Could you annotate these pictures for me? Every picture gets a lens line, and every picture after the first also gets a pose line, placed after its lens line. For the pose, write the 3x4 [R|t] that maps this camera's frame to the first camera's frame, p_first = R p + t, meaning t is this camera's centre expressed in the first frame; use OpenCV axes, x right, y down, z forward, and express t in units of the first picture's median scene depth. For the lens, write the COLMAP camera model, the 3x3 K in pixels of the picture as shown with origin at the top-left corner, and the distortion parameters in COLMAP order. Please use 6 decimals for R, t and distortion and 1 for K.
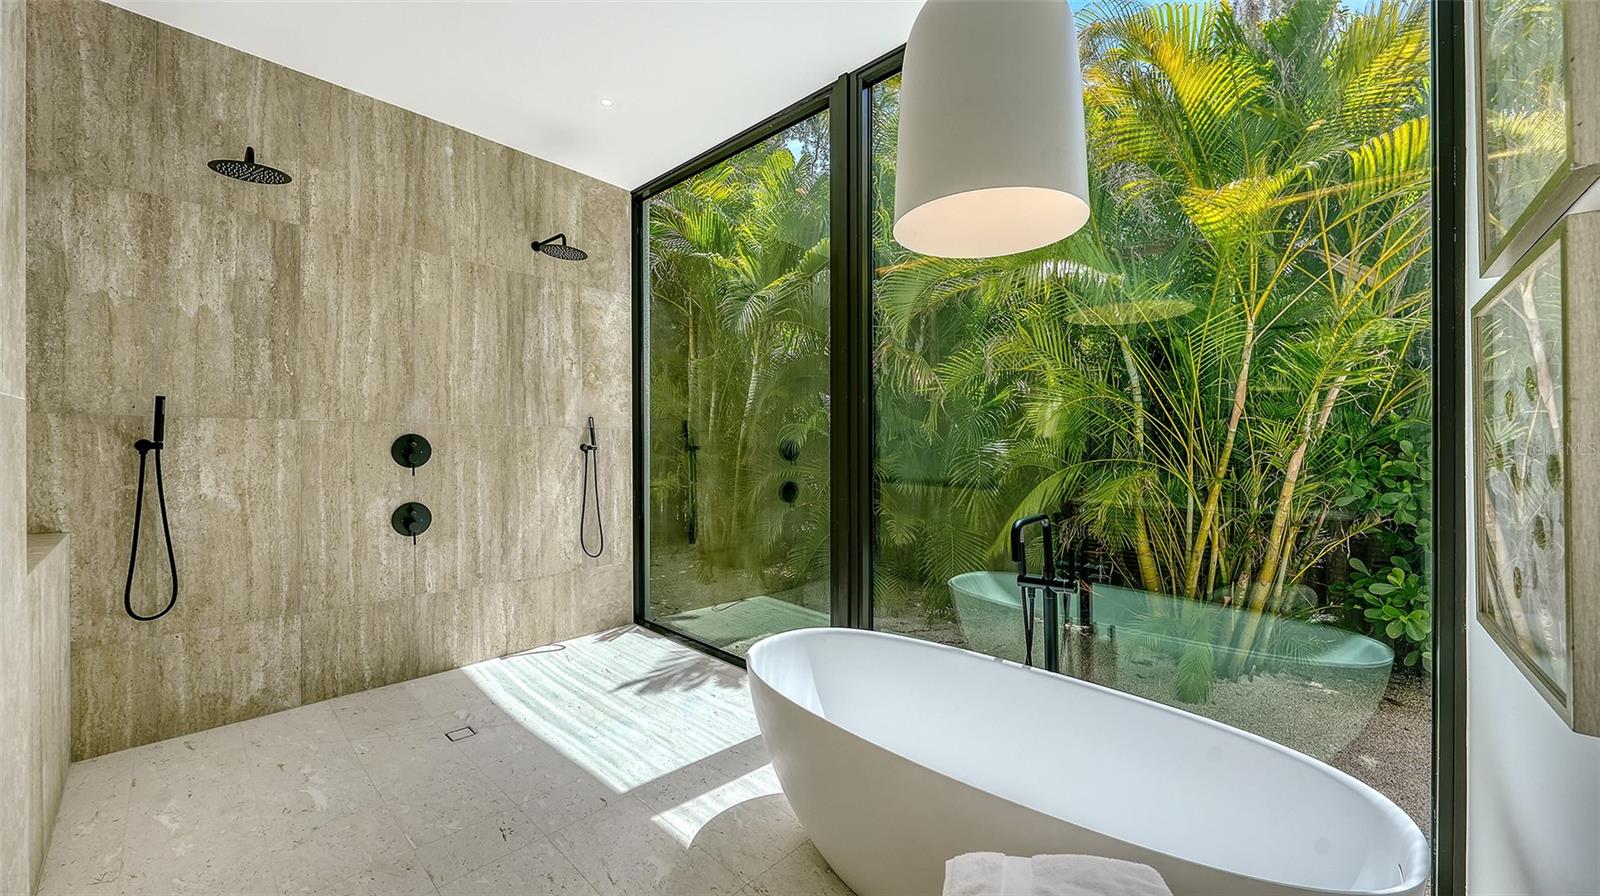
lens RADIAL K [[594.5, 0, 806.6], [0, 594.5, 441.8], [0, 0, 1]] dist [-0.001010, -0.000040]
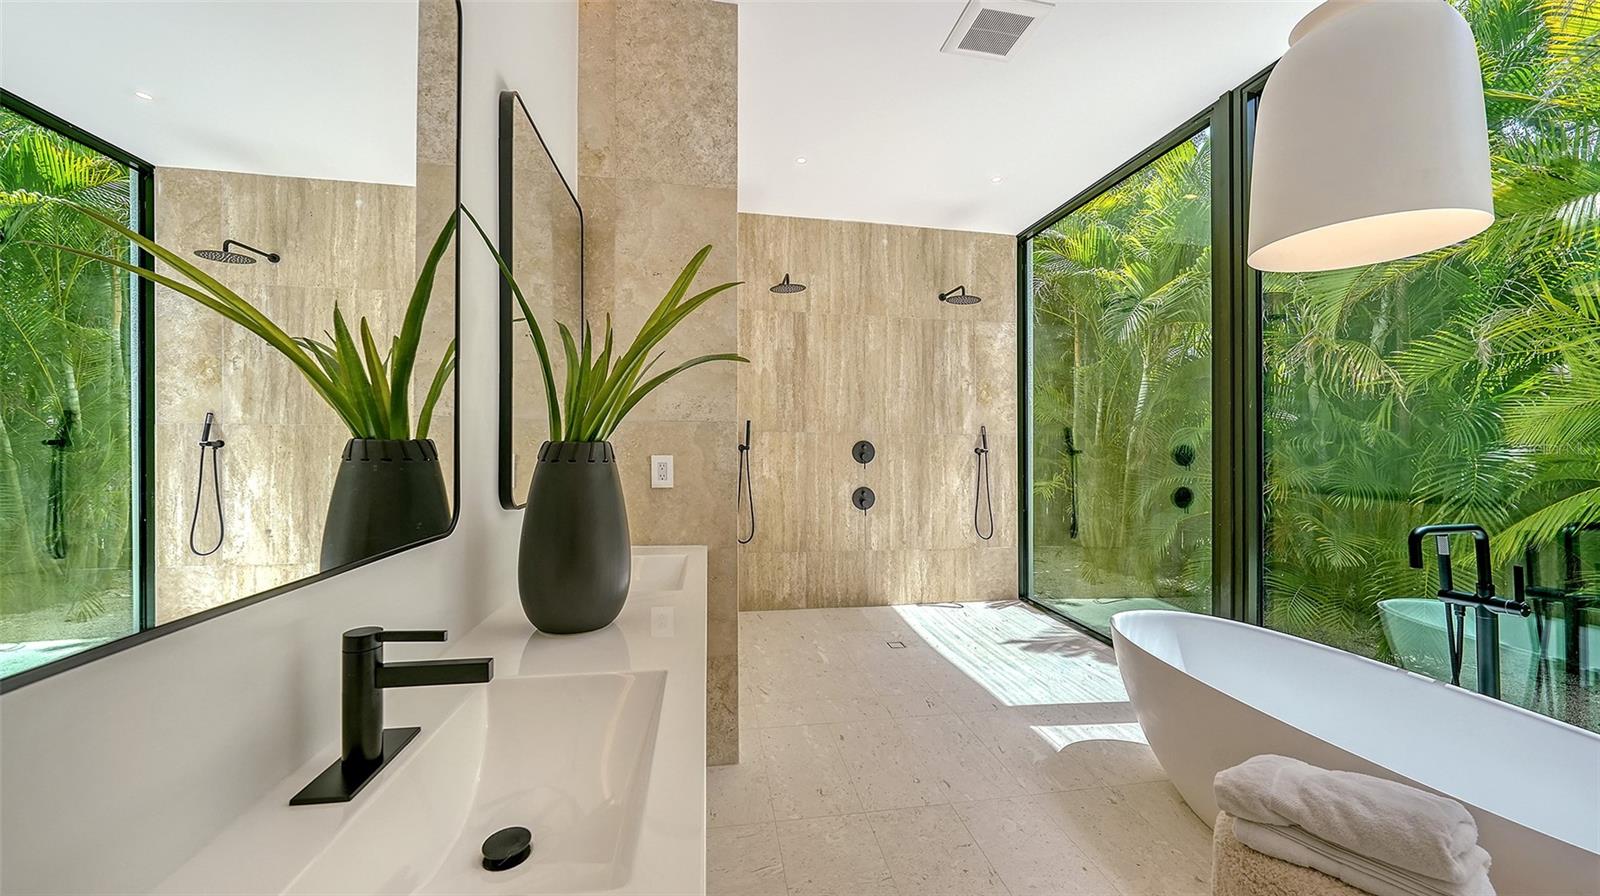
lens RADIAL K [[545.0, 0, 803.2], [0, 545.0, 443.1], [0, 0, 1]] dist [-0.004462, 0.000159]
pose [[0.788589, -0.001411, -0.614919, 0.050574], [-0.002334, 0.999983, -0.005287, 0.000708], [0.614916, 0.005605, 0.788572, -0.161695]]
